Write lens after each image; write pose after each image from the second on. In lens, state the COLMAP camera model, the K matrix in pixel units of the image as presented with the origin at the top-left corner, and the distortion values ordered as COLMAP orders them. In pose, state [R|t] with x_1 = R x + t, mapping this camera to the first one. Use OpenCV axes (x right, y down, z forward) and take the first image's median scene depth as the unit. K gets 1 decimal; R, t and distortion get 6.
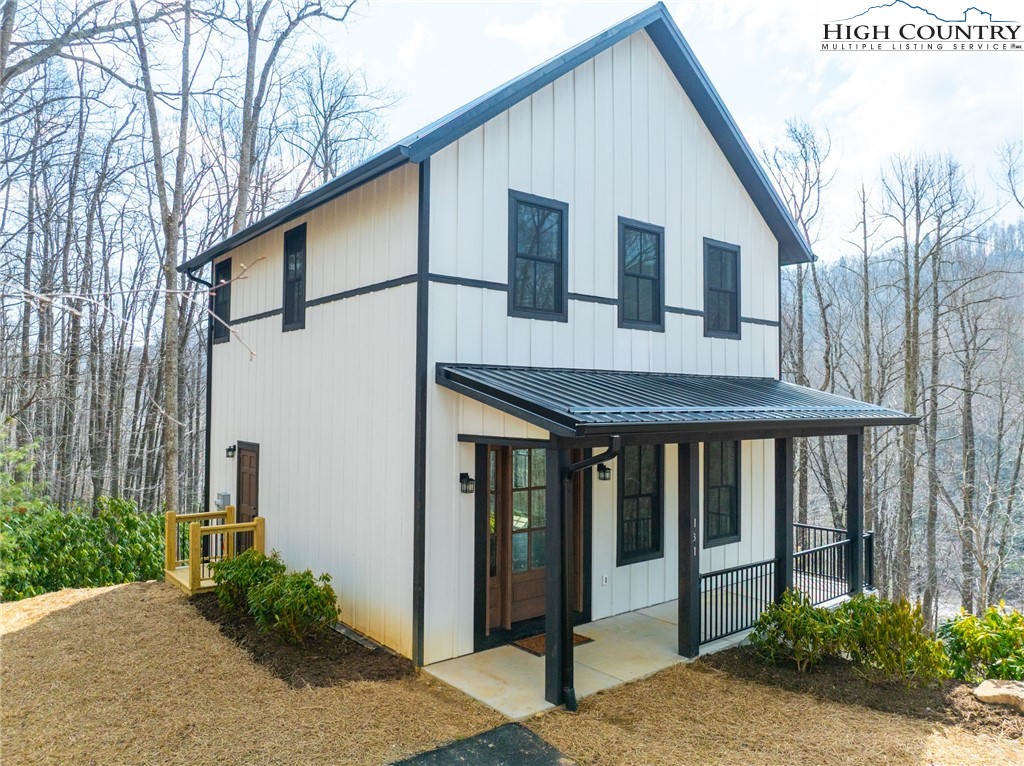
lens RADIAL K [[719.4, 0, 512.0], [0, 719.4, 383.0], [0, 0, 1]] dist [-0.039930, 0.002554]
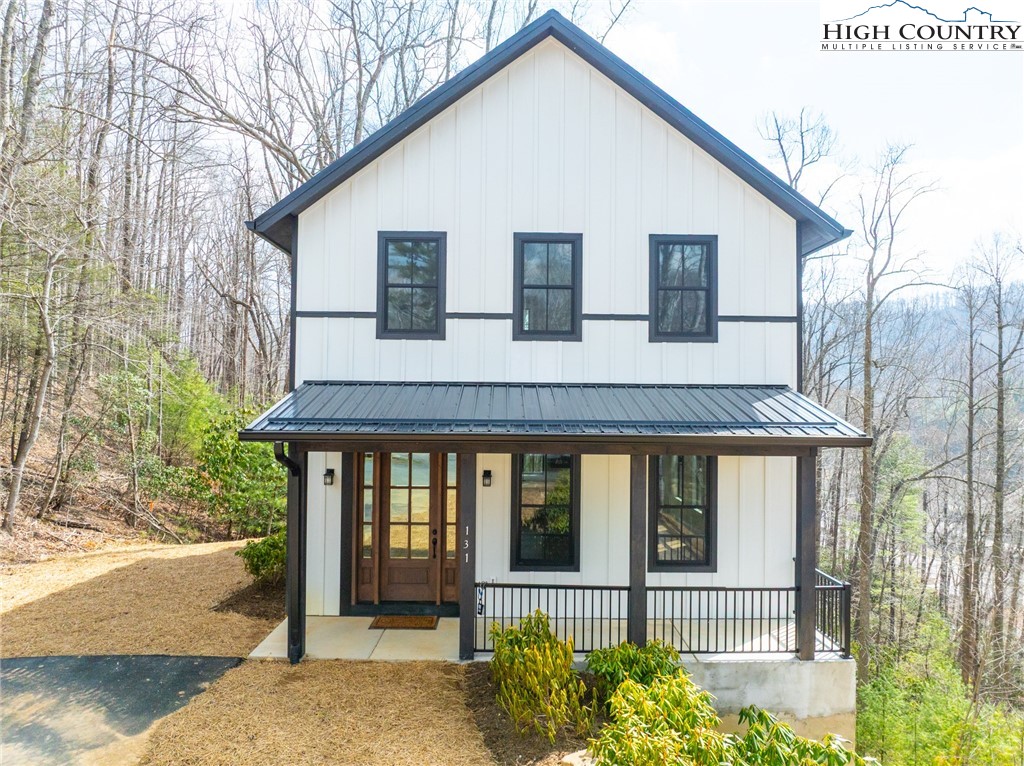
lens RADIAL K [[719.4, 0, 512.0], [0, 719.4, 383.0], [0, 0, 1]] dist [-0.039930, 0.002554]
pose [[0.780955, -0.012730, -0.624458, 0.838121], [0.011809, 0.999915, -0.005615, -0.010811], [0.624476, -0.002989, 0.781038, 0.200218]]
